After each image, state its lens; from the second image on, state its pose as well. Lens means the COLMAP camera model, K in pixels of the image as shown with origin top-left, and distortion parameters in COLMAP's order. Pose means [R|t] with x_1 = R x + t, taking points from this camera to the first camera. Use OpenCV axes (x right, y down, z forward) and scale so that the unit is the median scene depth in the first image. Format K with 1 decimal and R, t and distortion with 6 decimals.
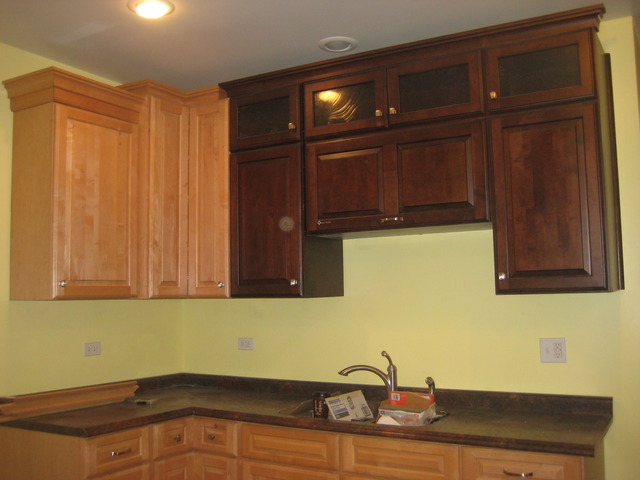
lens RADIAL K [[682.3, 0, 319.1], [0, 682.3, 239.6], [0, 0, 1]] dist [-0.088800, 0.000000]
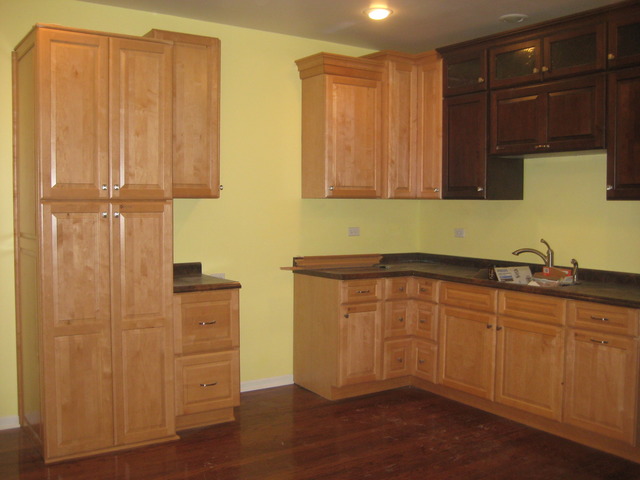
lens RADIAL K [[682.3, 0, 320.2], [0, 682.3, 239.2], [0, 0, 1]] dist [-0.088800, 0.000000]
pose [[0.903720, 0.045075, -0.425744, 0.283779], [0.012441, 0.991257, 0.131355, -0.026865], [0.427943, -0.124005, 0.895258, -0.468961]]
